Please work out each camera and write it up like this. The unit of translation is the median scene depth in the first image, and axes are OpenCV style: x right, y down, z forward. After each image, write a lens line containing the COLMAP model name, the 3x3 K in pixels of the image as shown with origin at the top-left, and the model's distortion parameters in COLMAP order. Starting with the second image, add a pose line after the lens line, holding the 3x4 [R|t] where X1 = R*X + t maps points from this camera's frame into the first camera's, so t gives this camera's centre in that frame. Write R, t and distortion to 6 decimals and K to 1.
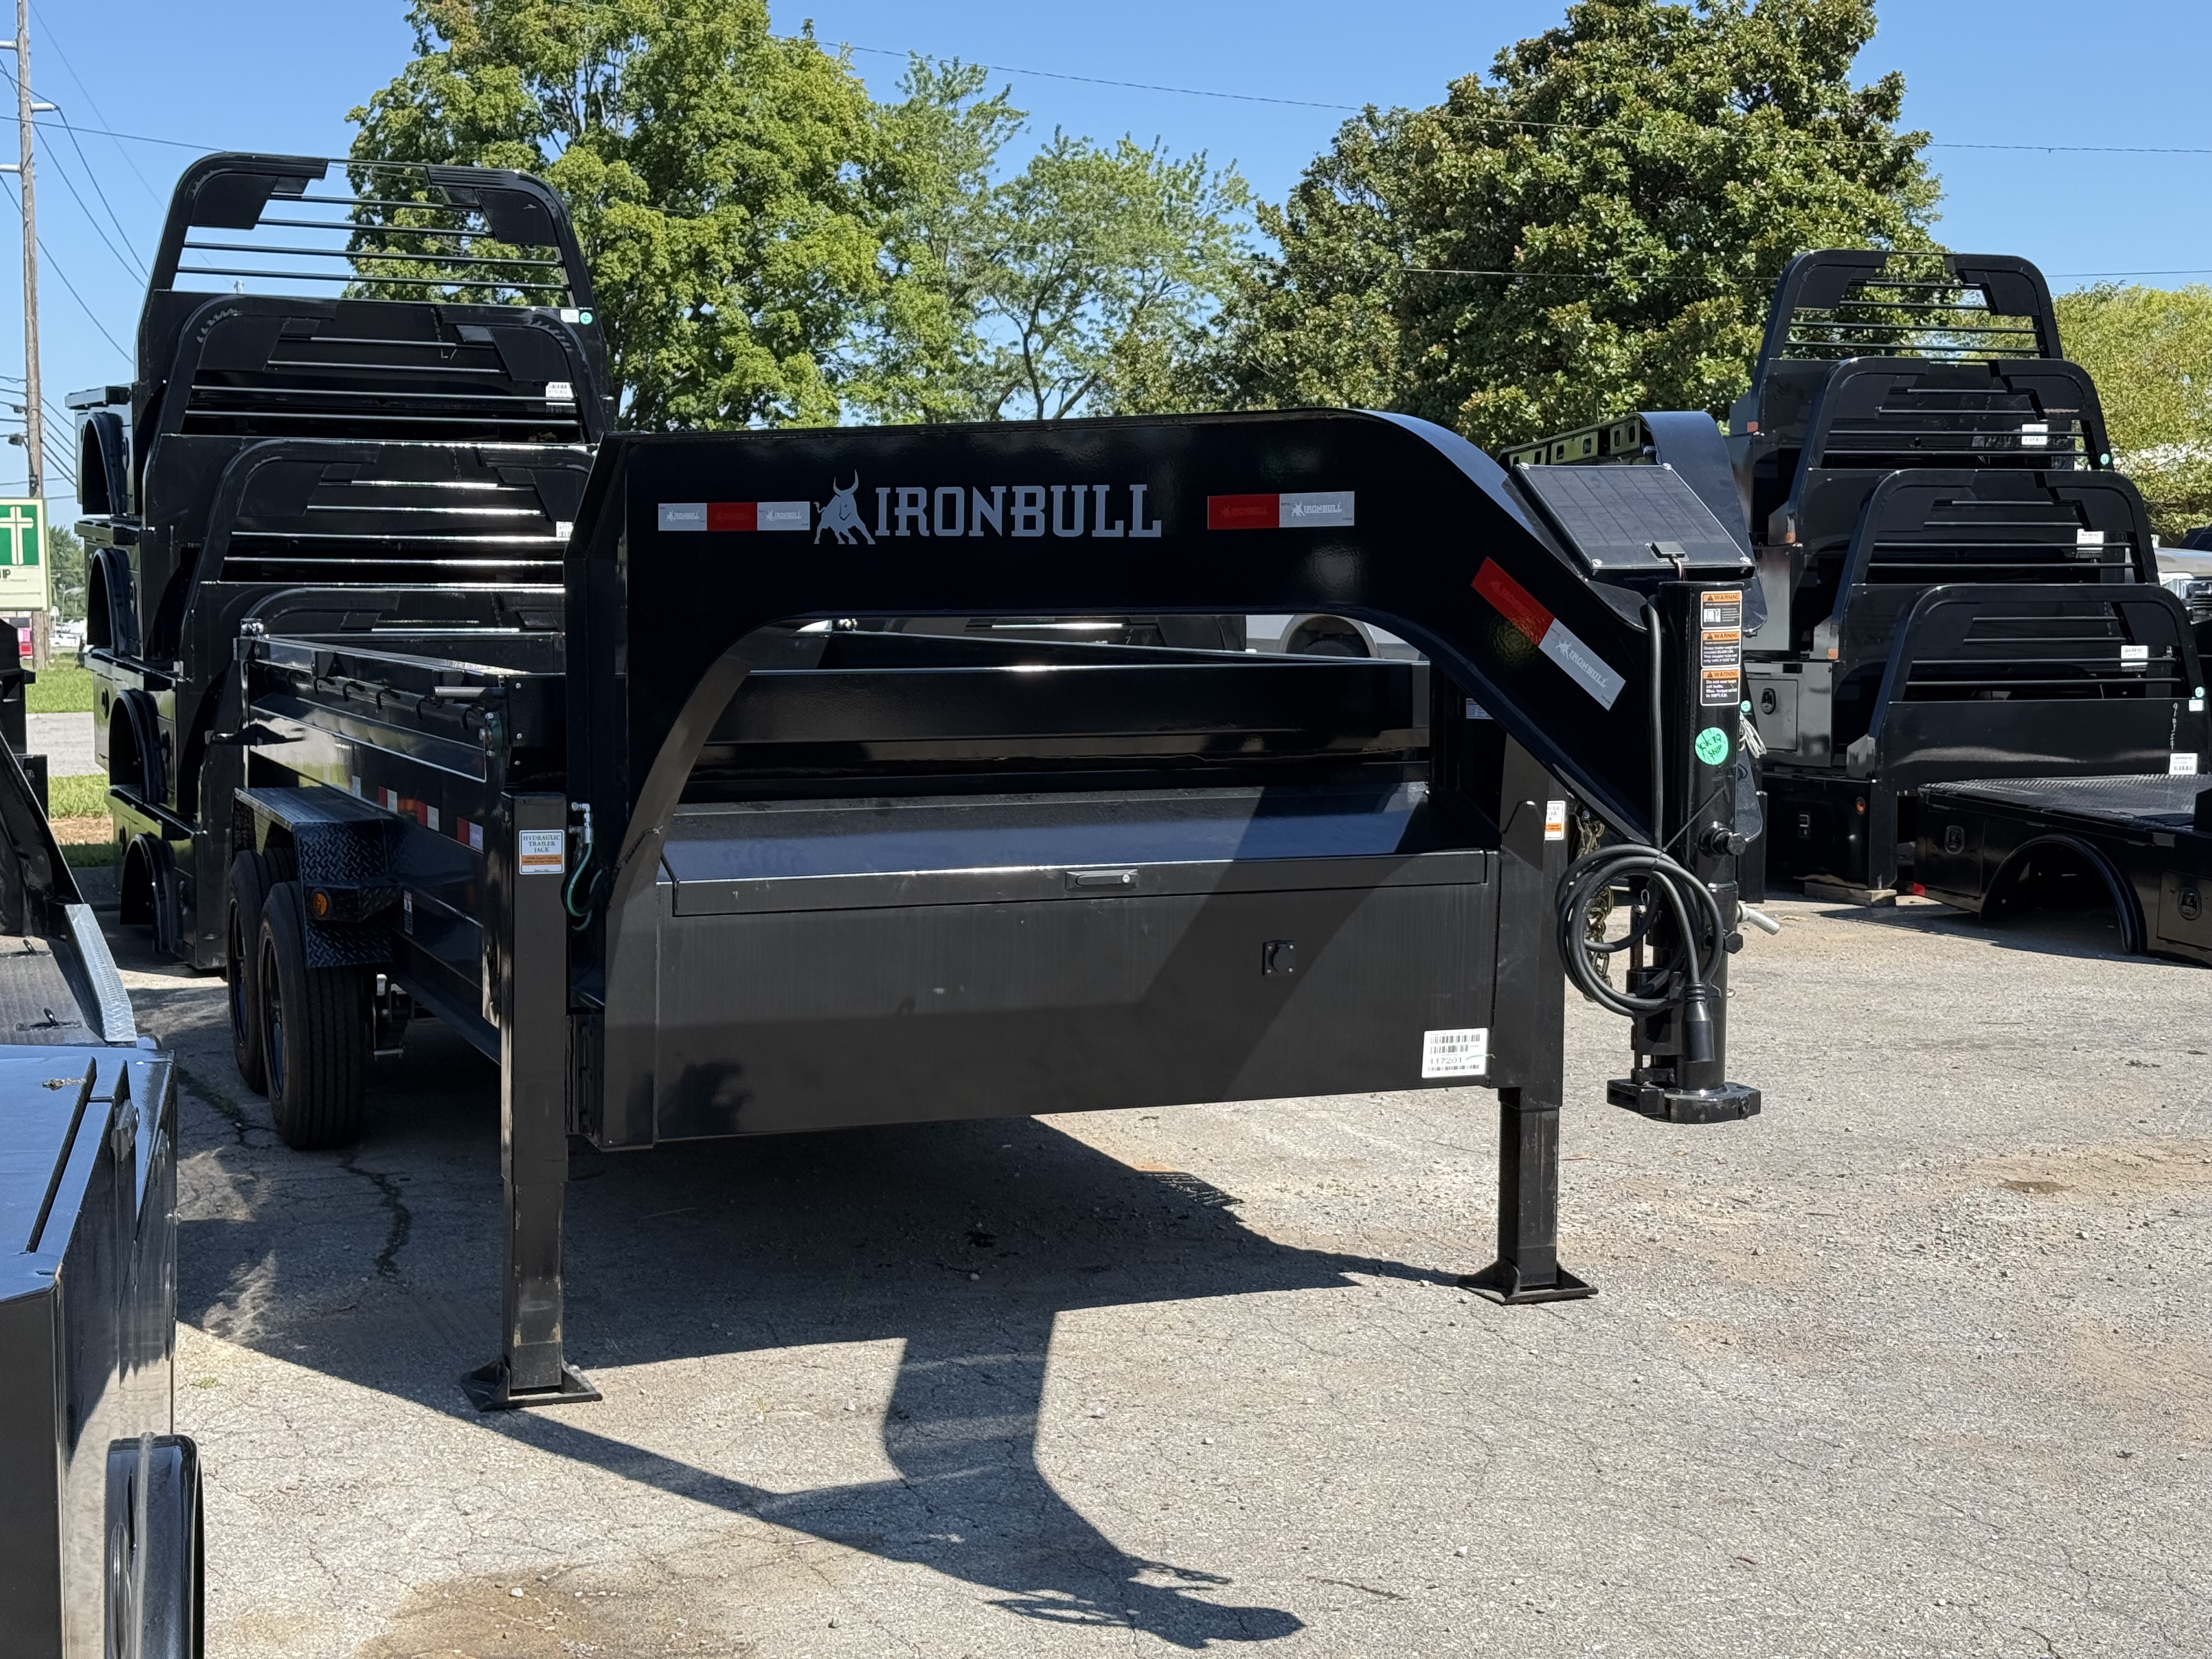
lens RADIAL K [[3104.5, 0, 1111.8], [0, 3104.5, 850.3], [0, 0, 1]] dist [0.055659, 0.000000]
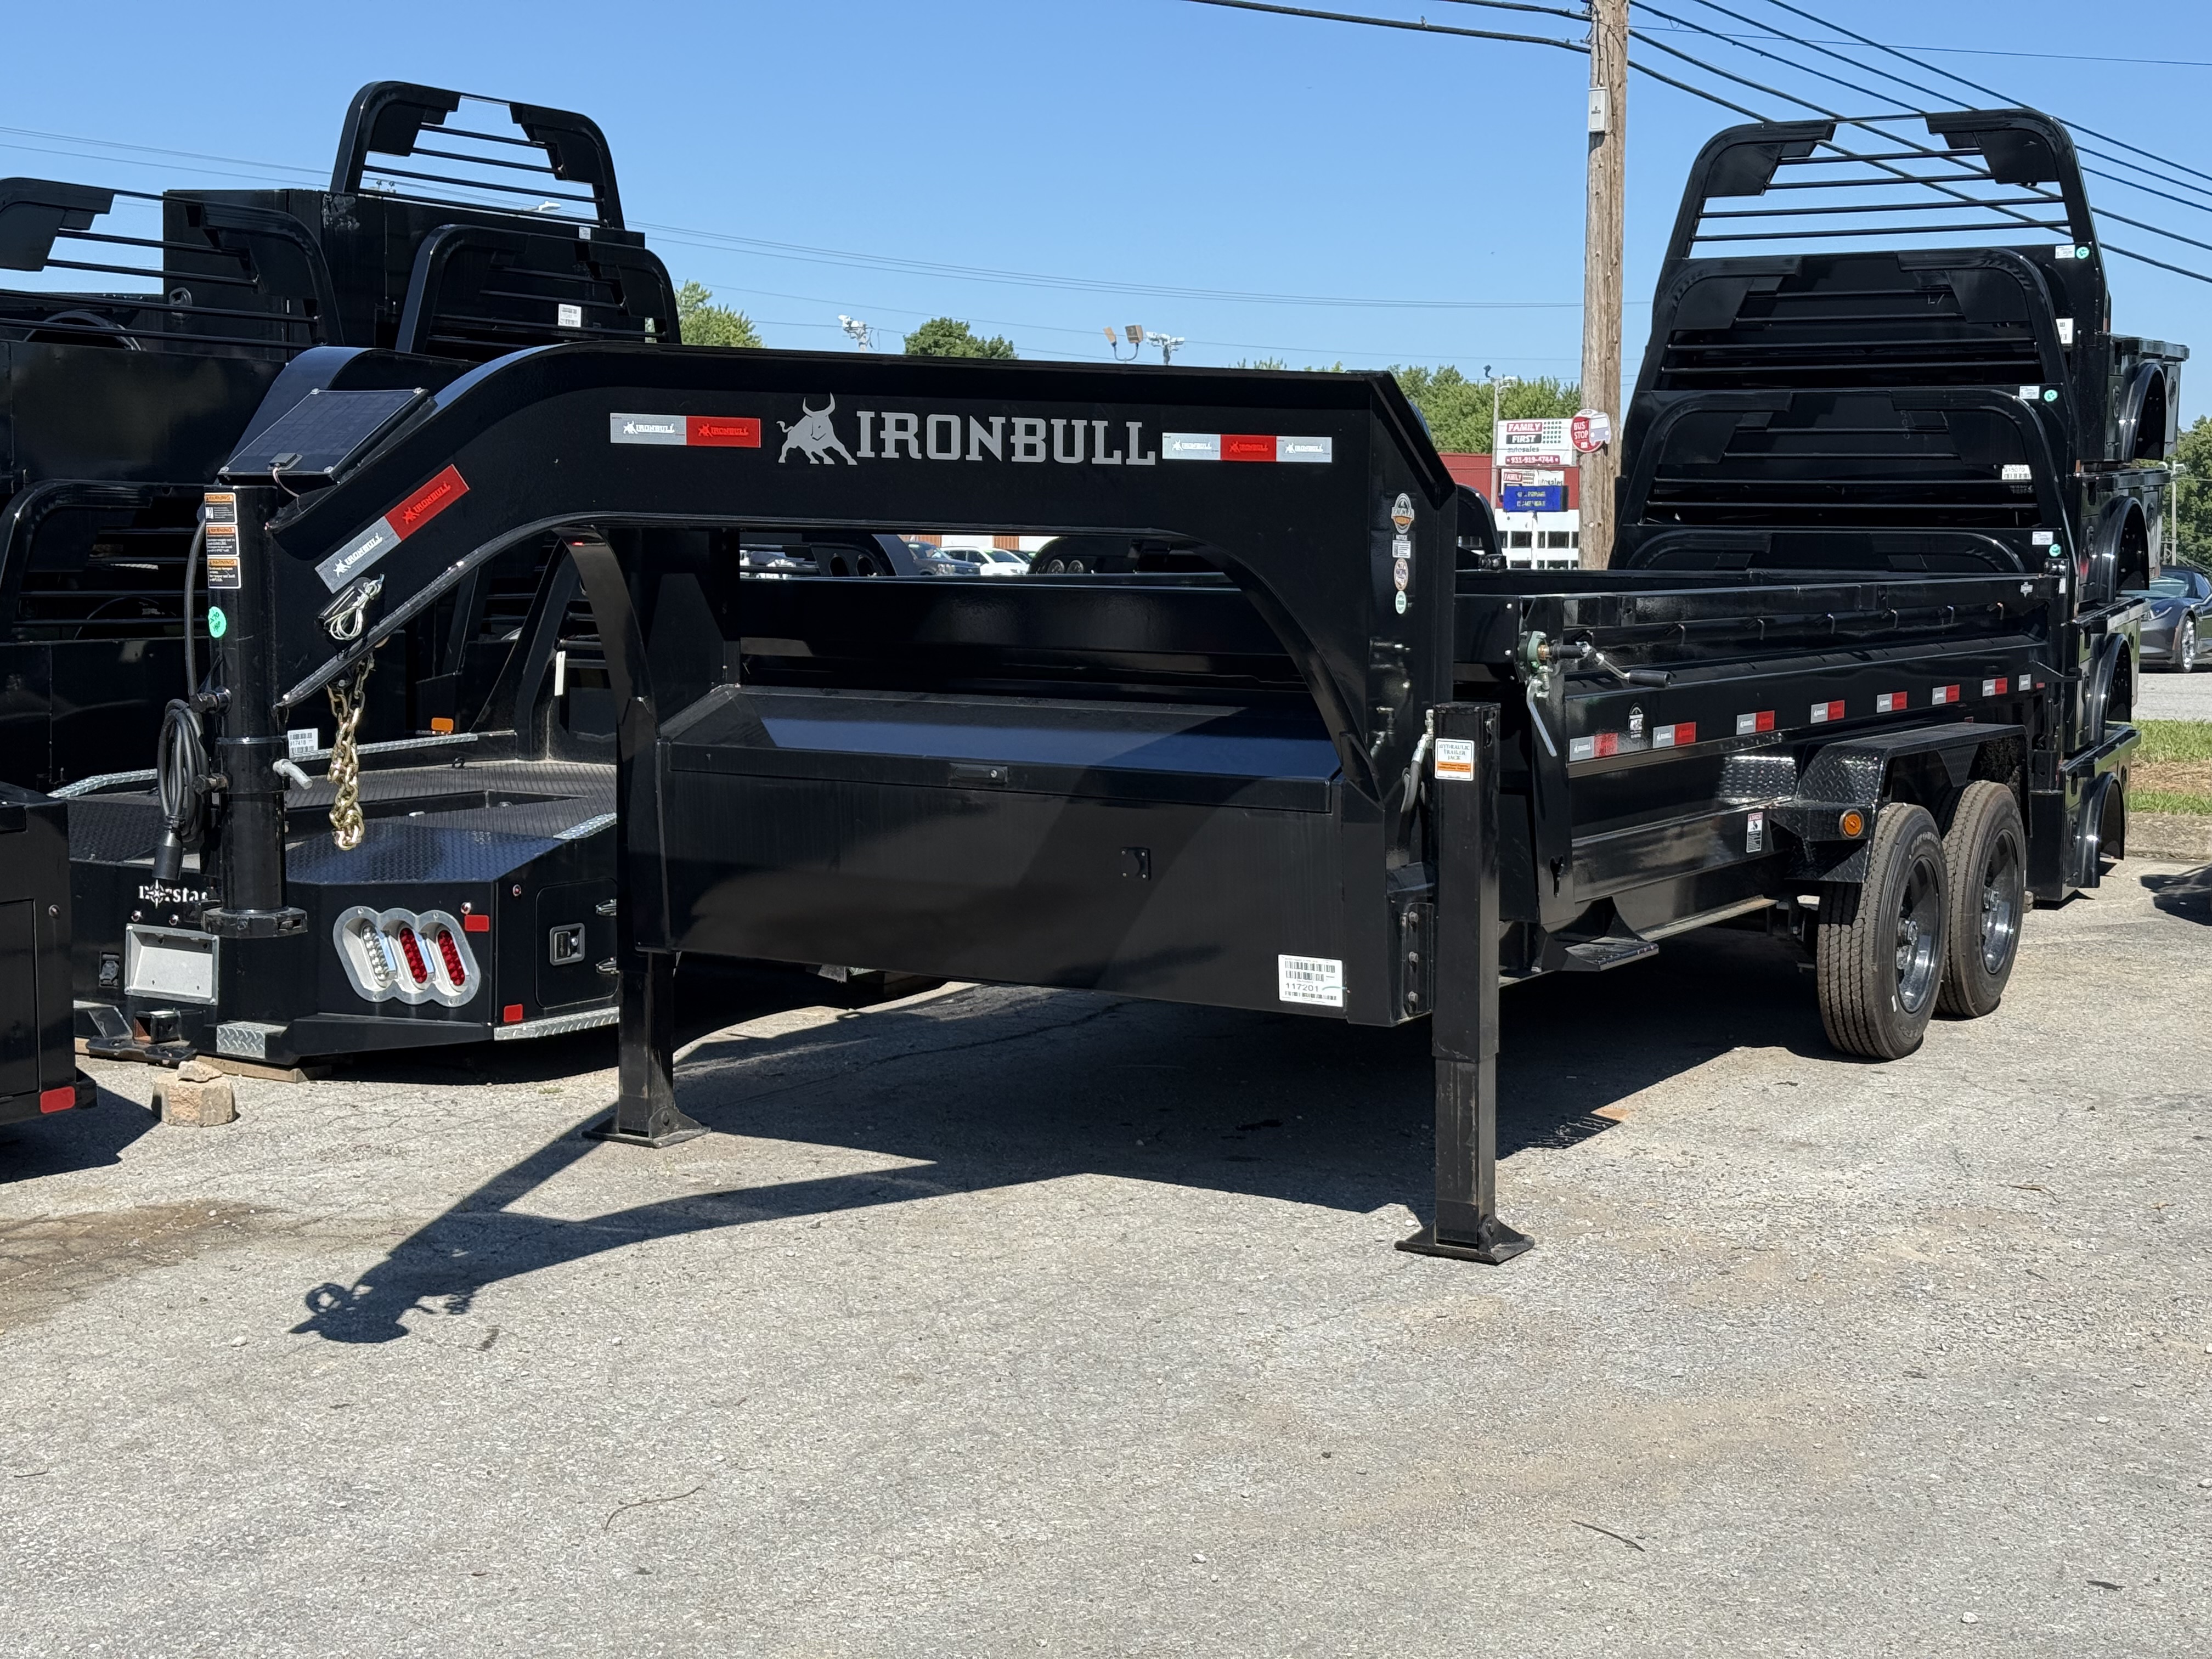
lens RADIAL K [[3104.5, 0, 1115.0], [0, 3104.5, 812.9], [0, 0, 1]] dist [0.055659, 0.000000]
pose [[0.682603, 0.102558, -0.723557, 0.827366], [-0.099112, 0.993948, 0.047382, -0.032277], [0.724037, 0.039370, 0.688636, 0.264333]]
